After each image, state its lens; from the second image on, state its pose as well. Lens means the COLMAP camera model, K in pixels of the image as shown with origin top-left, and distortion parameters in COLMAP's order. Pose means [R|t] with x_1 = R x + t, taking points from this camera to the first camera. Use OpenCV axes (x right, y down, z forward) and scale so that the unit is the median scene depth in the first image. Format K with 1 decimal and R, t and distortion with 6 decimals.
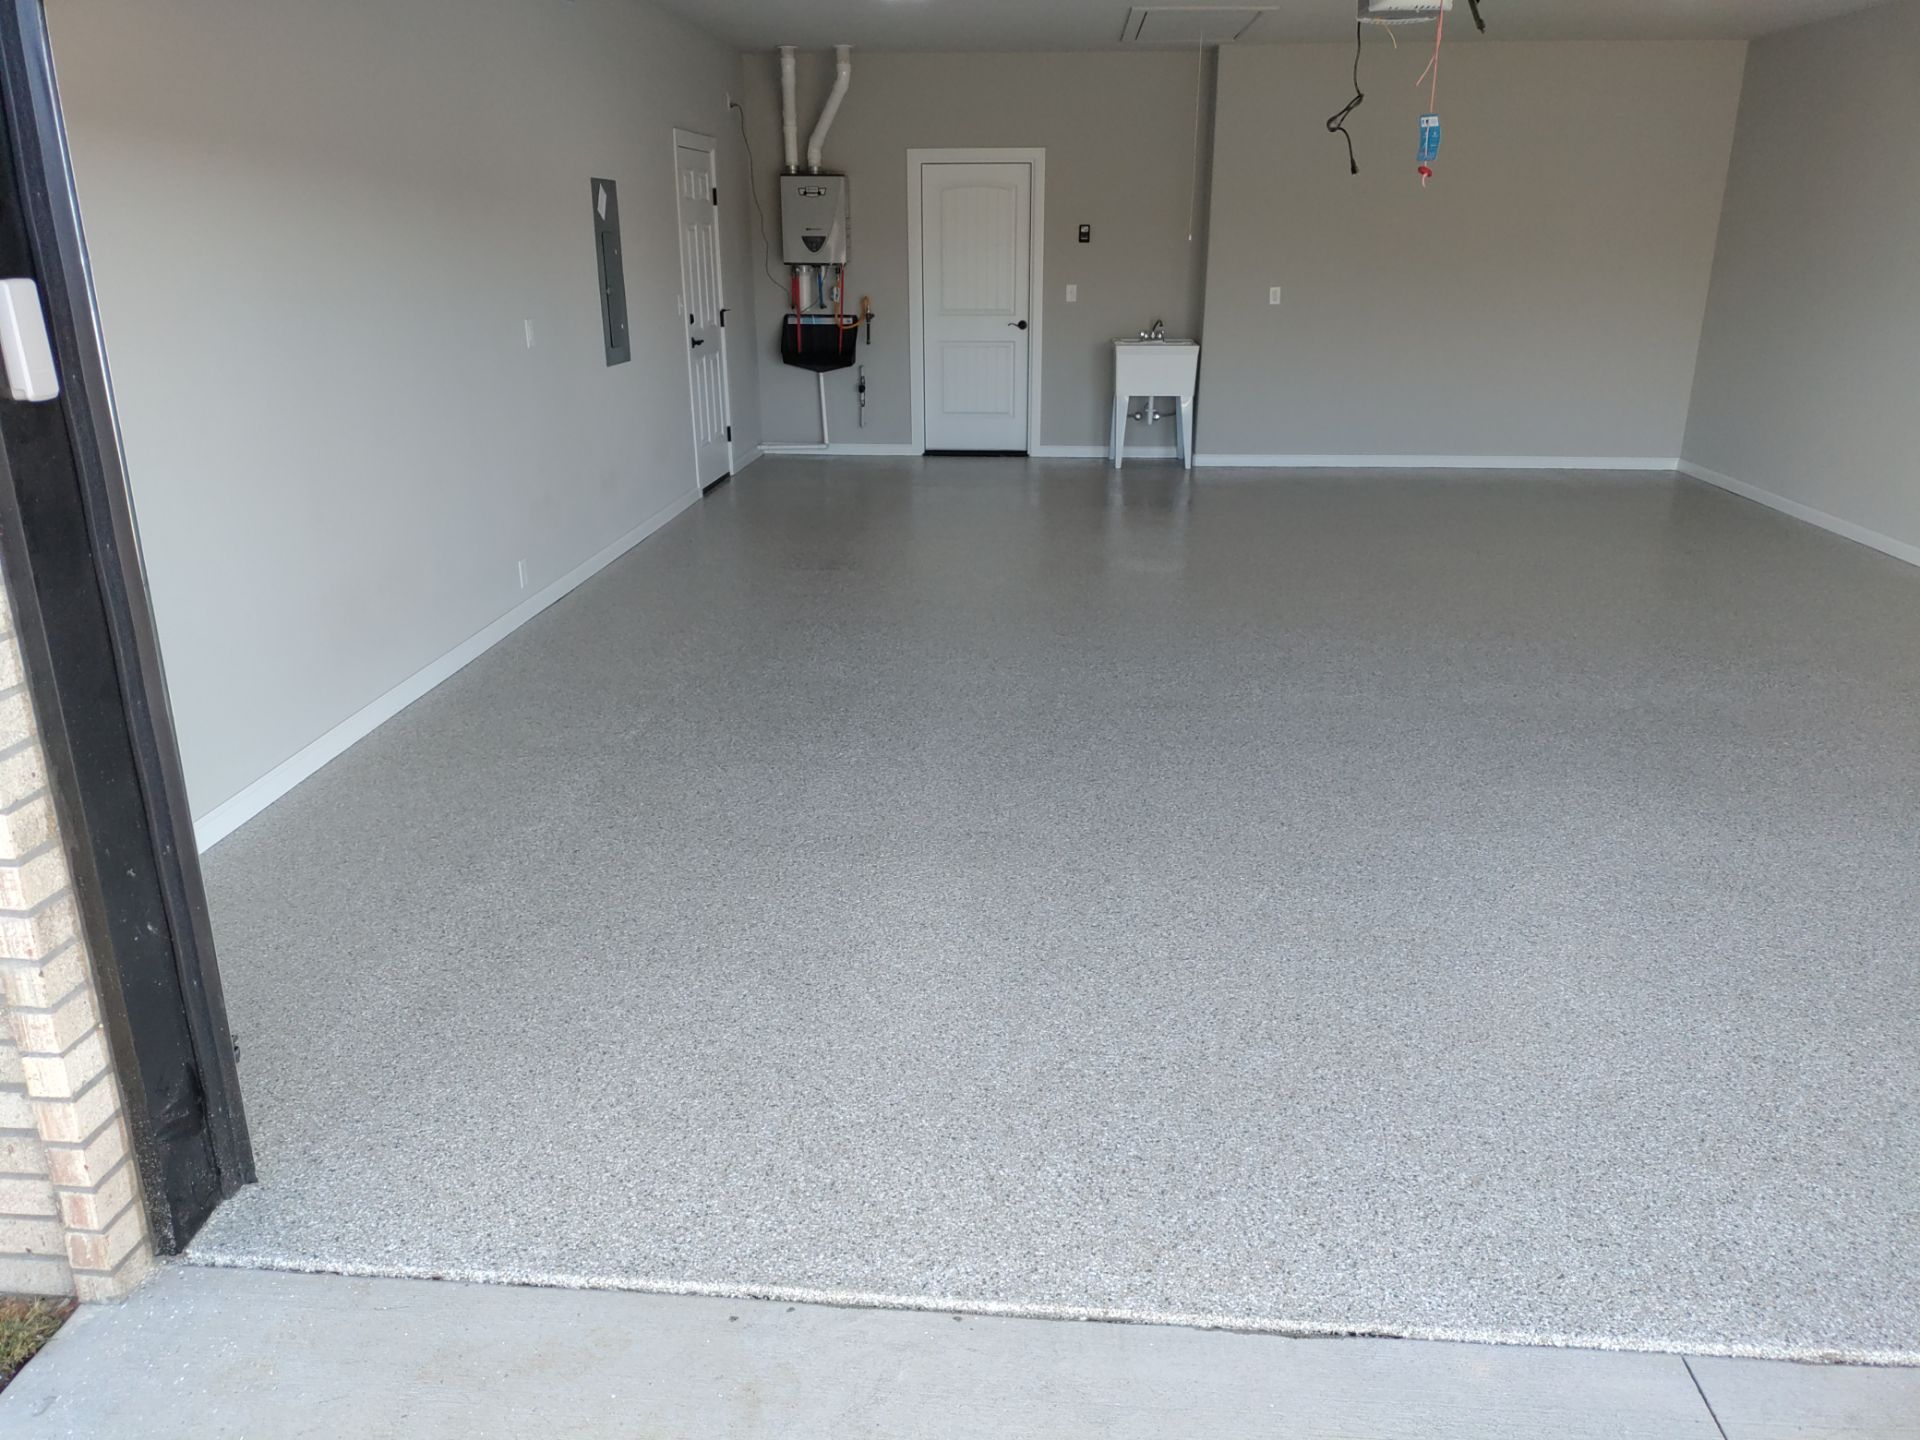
lens RADIAL K [[1436.0, 0, 955.1], [0, 1436.0, 719.1], [0, 0, 1]] dist [0.014507, -0.018695]
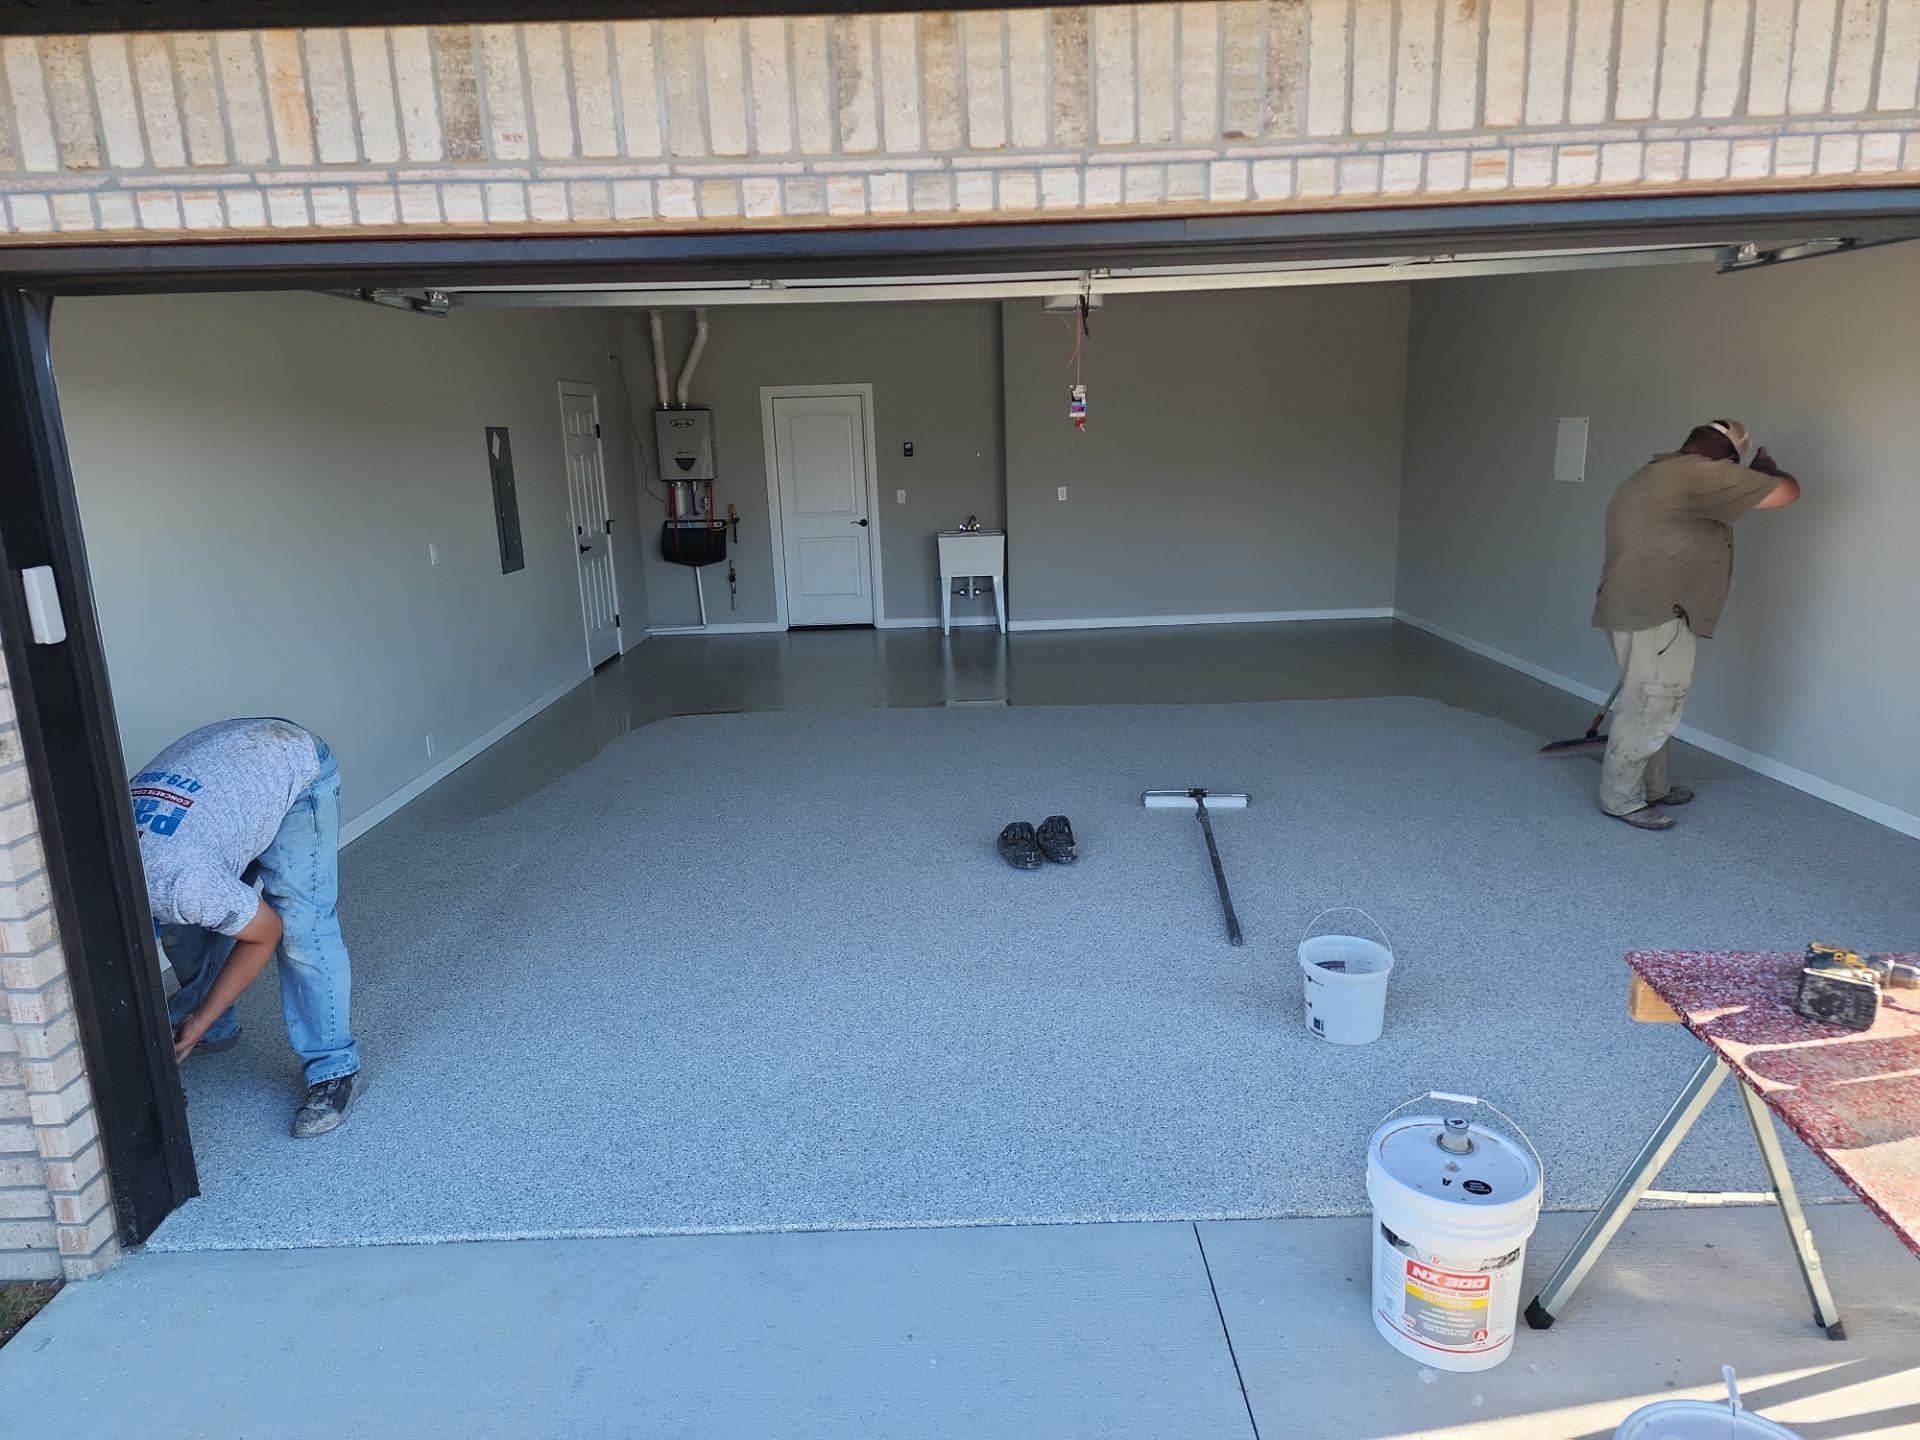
lens RADIAL K [[1284.5, 0, 968.3], [0, 1284.5, 716.5], [0, 0, 1]] dist [0.027896, -0.027505]
pose [[0.995092, -0.048403, 0.086307, 0.132370], [0.057422, 0.992783, -0.105284, 0.035213], [-0.080588, 0.109724, 0.990690, -0.274682]]
